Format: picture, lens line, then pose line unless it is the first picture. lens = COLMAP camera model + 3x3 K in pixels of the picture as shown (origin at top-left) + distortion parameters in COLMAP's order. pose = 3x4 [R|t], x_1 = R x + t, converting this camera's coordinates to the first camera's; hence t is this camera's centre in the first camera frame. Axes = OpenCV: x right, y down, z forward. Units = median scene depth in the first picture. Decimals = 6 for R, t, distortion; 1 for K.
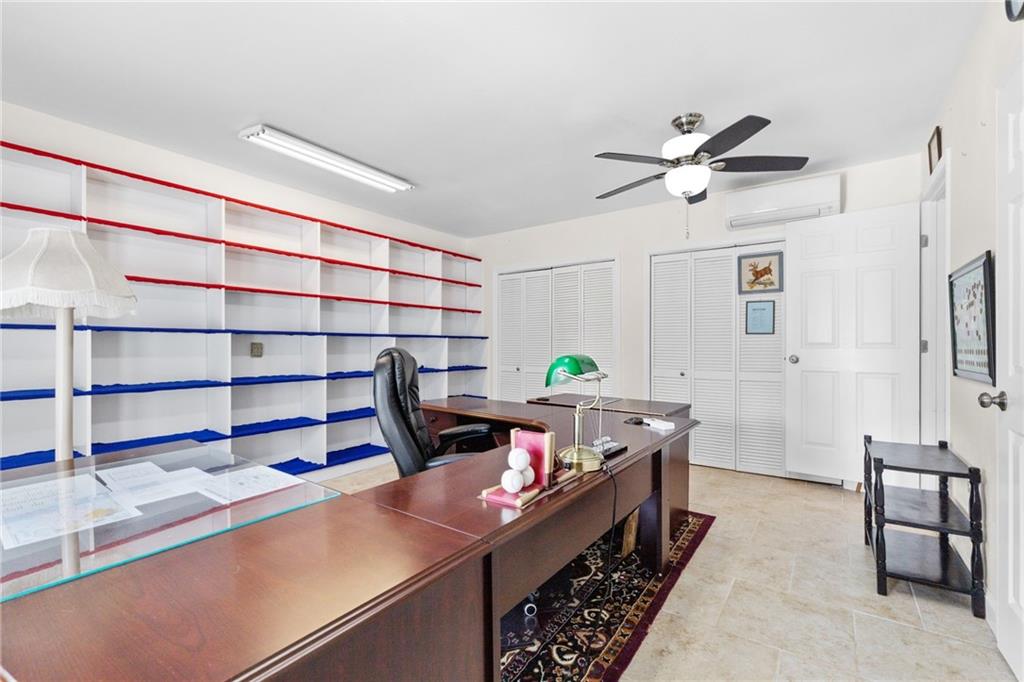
lens RADIAL K [[454.0, 0, 513.7], [0, 454.0, 343.8], [0, 0, 1]] dist [-0.001103, 0.000402]
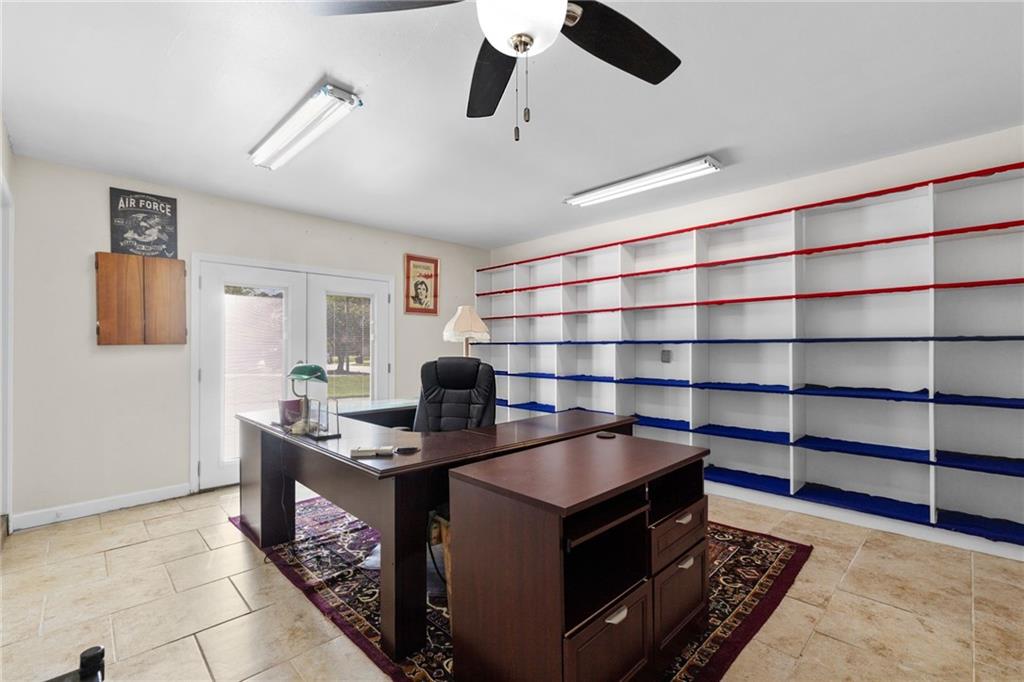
lens RADIAL K [[454.0, 0, 517.4], [0, 454.0, 342.4], [0, 0, 1]] dist [-0.001103, 0.000402]
pose [[-0.192969, -0.009064, -0.981163, 0.657844], [0.008716, 0.999902, -0.010951, -0.012906], [0.981166, -0.010665, -0.192871, 0.846401]]
